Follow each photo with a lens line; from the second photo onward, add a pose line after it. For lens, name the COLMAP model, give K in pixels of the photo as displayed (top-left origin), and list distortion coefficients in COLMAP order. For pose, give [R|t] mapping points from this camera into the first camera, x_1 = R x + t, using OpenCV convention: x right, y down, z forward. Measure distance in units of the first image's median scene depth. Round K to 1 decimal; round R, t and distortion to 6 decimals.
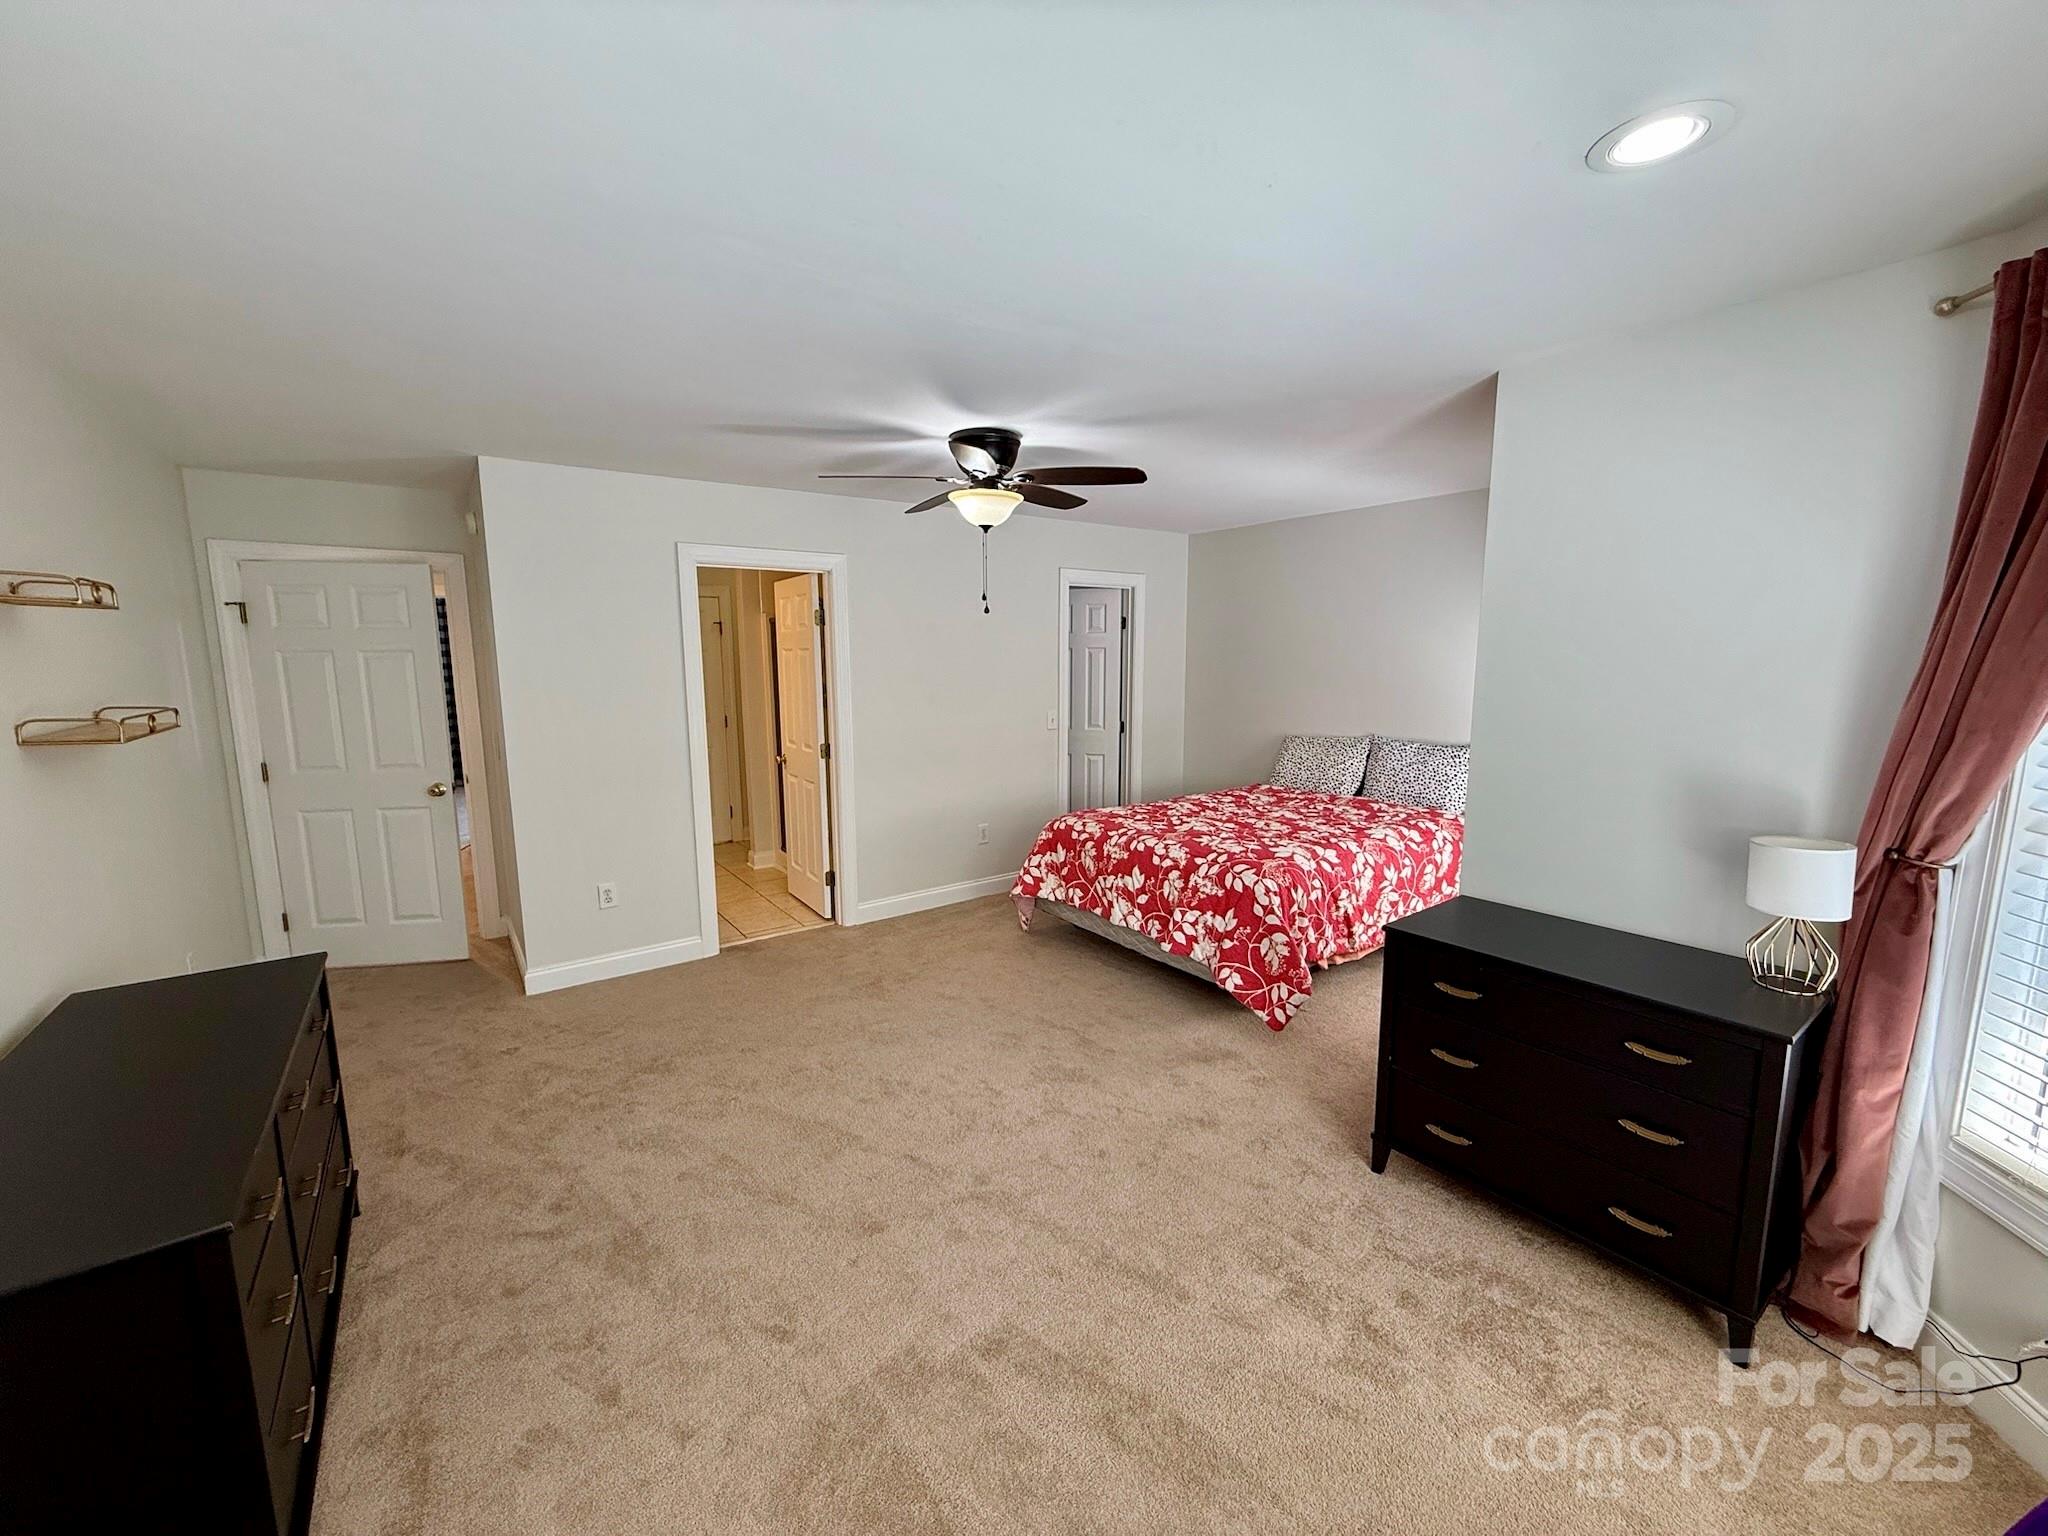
lens RADIAL K [[812.7, 0, 1016.5], [0, 812.7, 772.2], [0, 0, 1]] dist [-0.000809, 0.000071]
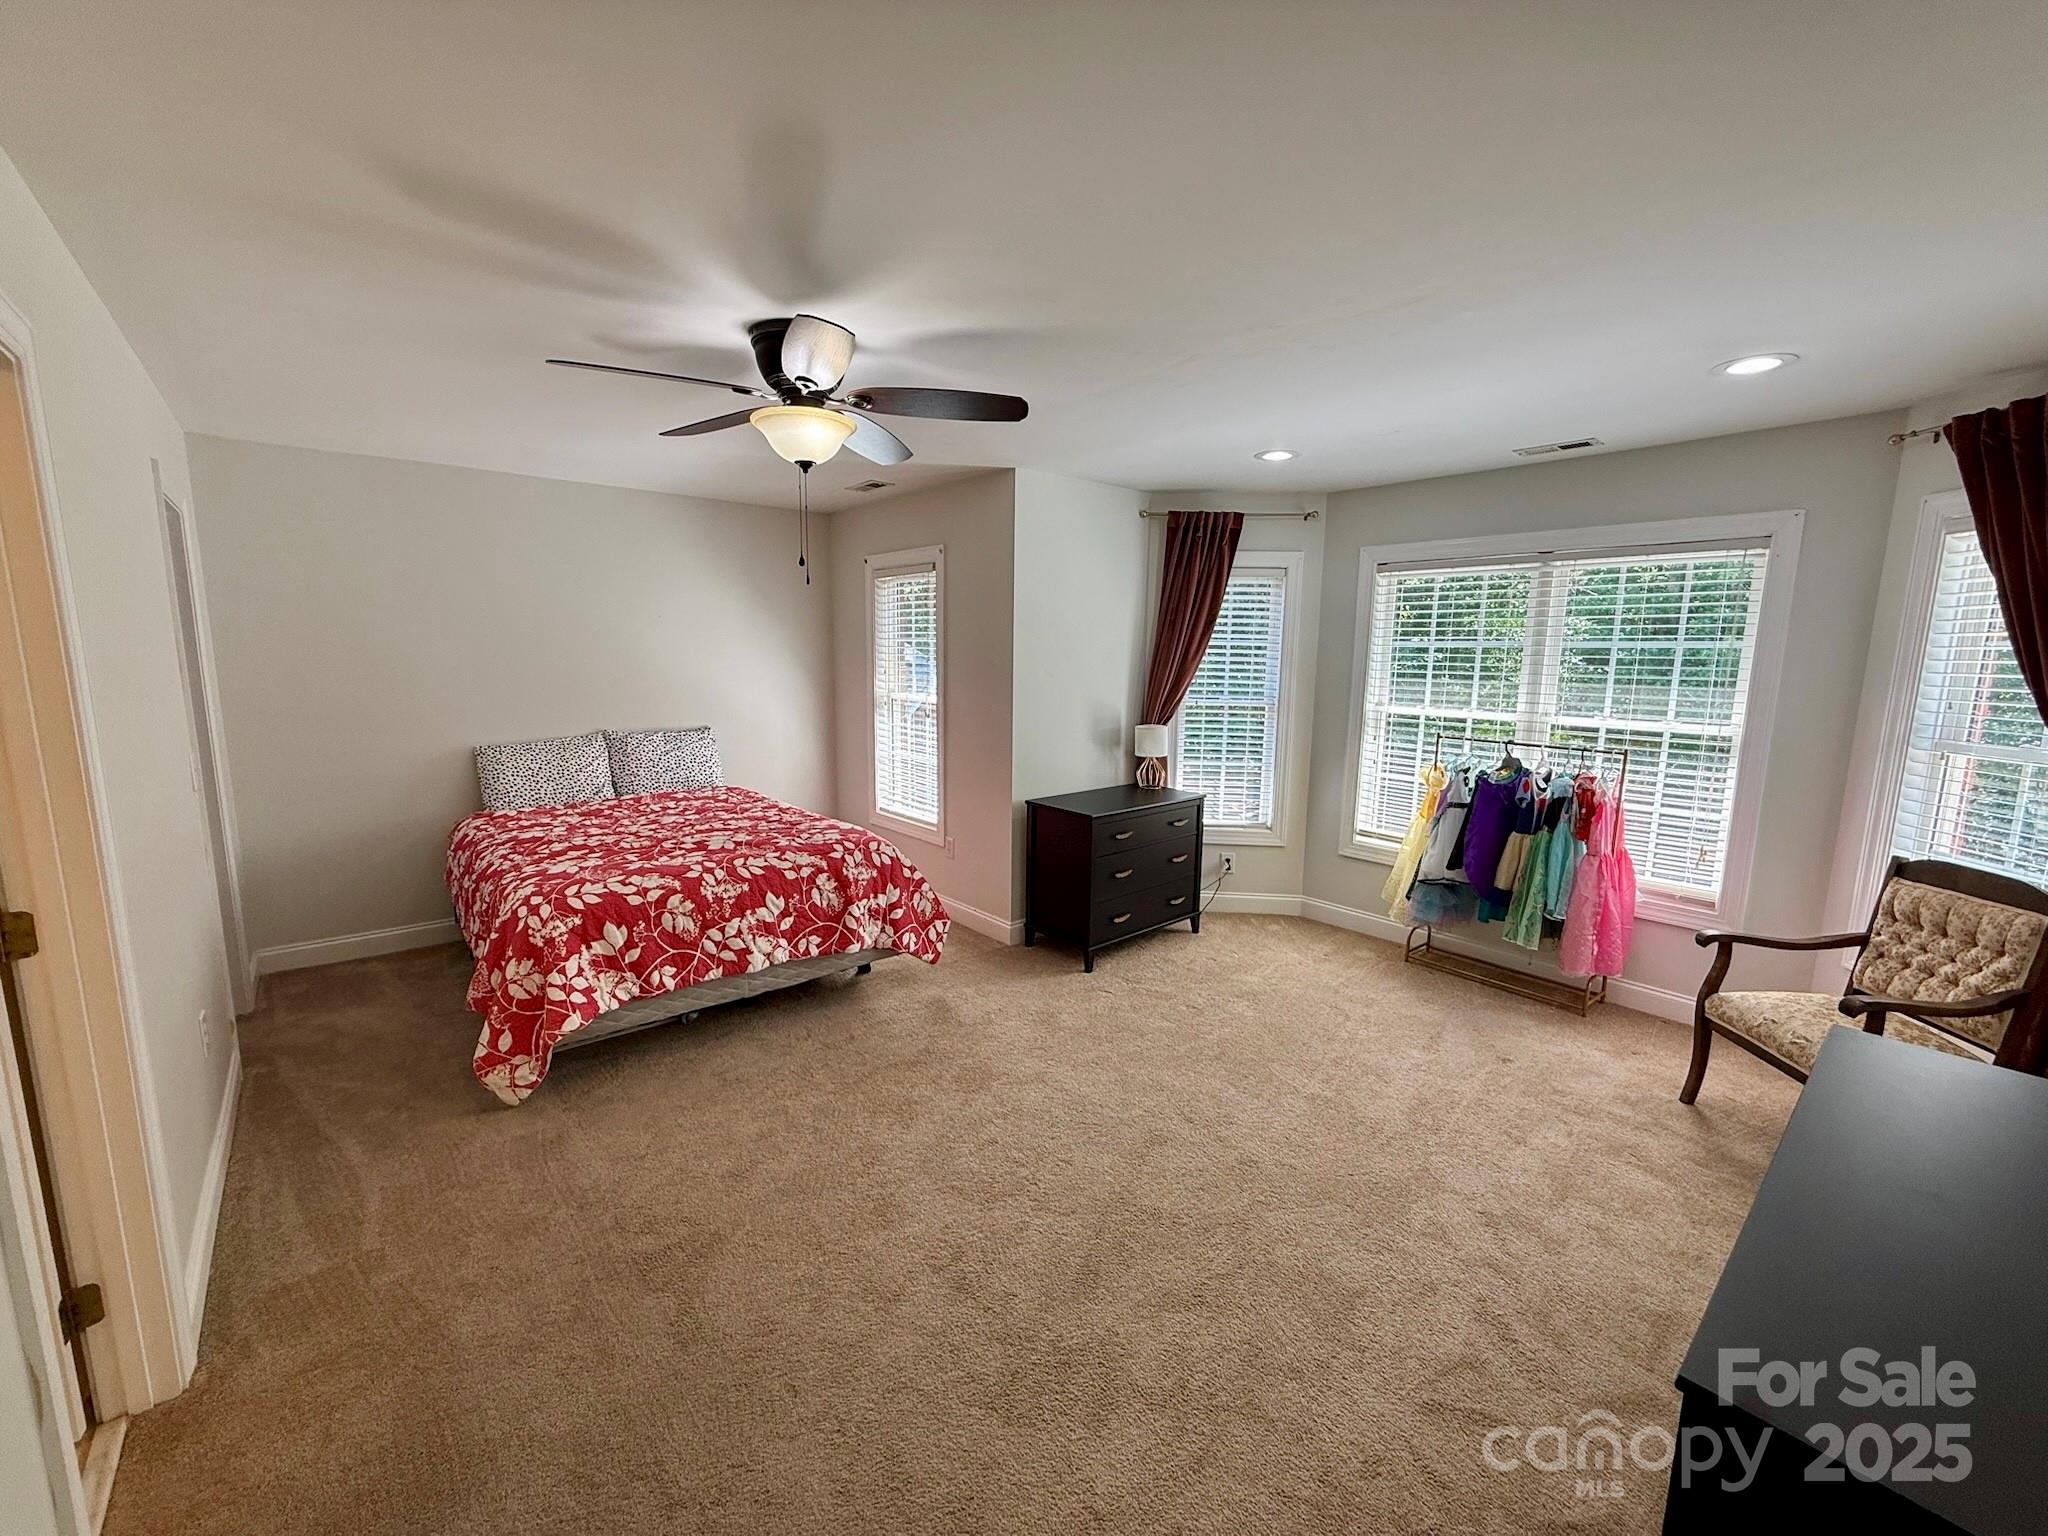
lens RADIAL K [[812.7, 0, 1016.5], [0, 812.7, 772.2], [0, 0, 1]] dist [-0.000809, 0.000071]
pose [[-0.080370, -0.145672, 0.986063, -0.718405], [0.136143, 0.978388, 0.155634, -0.107652], [-0.987424, 0.146754, -0.058801, 0.801304]]
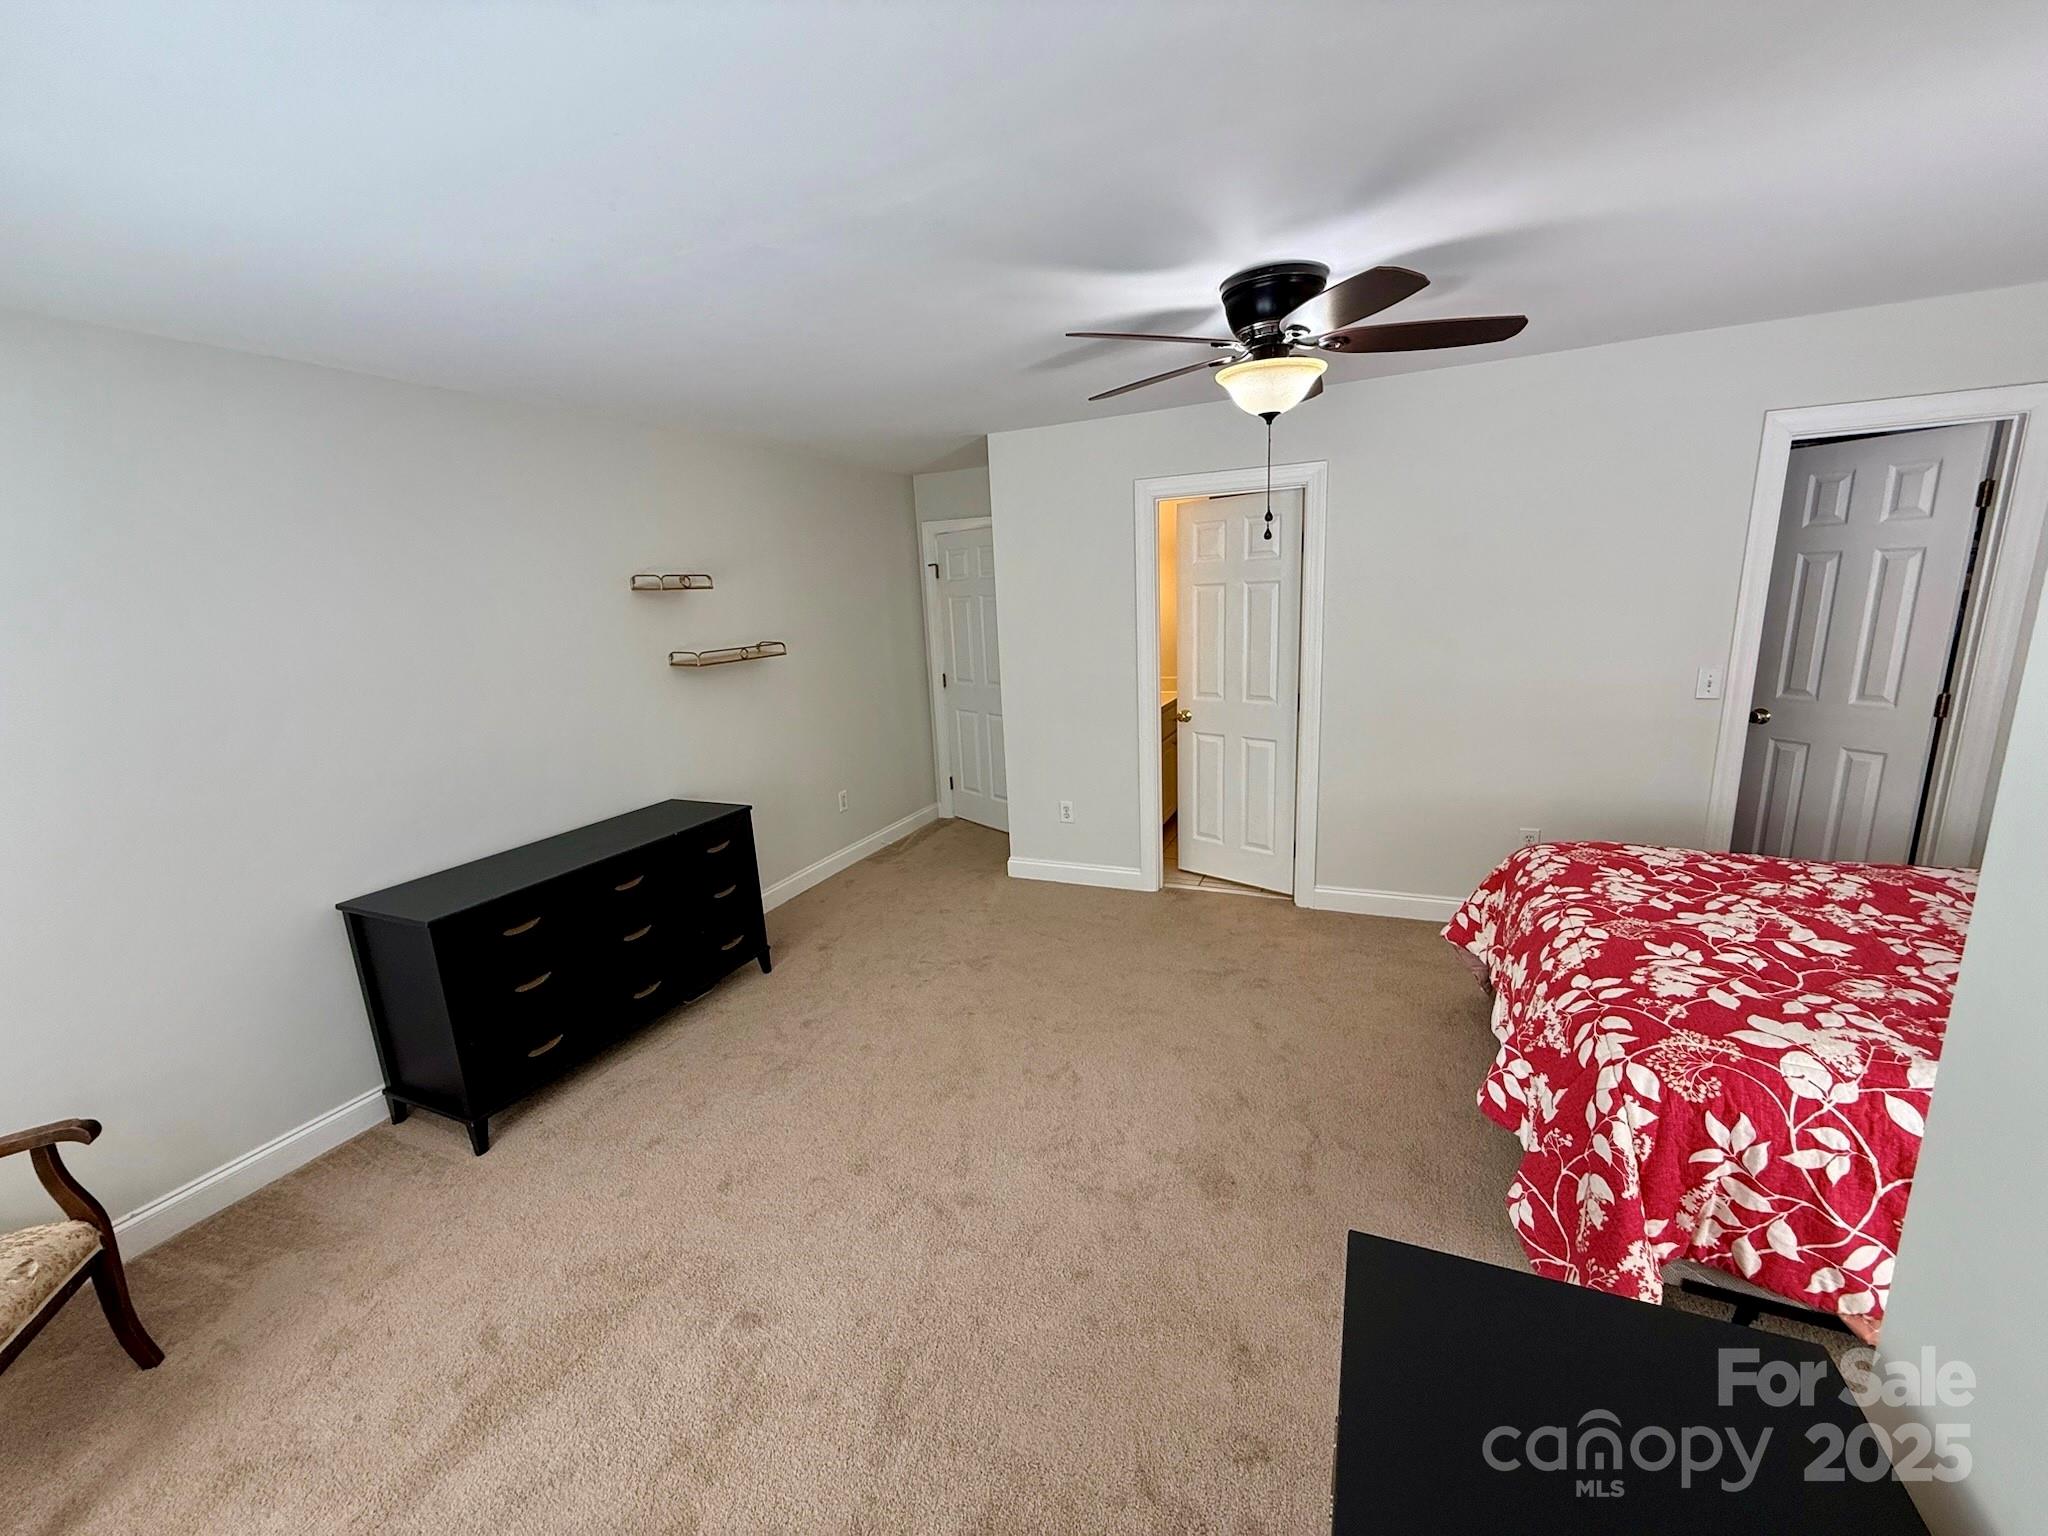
lens RADIAL K [[812.7, 0, 1016.5], [0, 812.7, 772.2], [0, 0, 1]] dist [-0.000809, 0.000071]
pose [[0.499398, 0.170814, -0.849367, 0.454484], [-0.078703, 0.985262, 0.151870, -0.075558], [0.862791, -0.008996, 0.505481, 0.399472]]
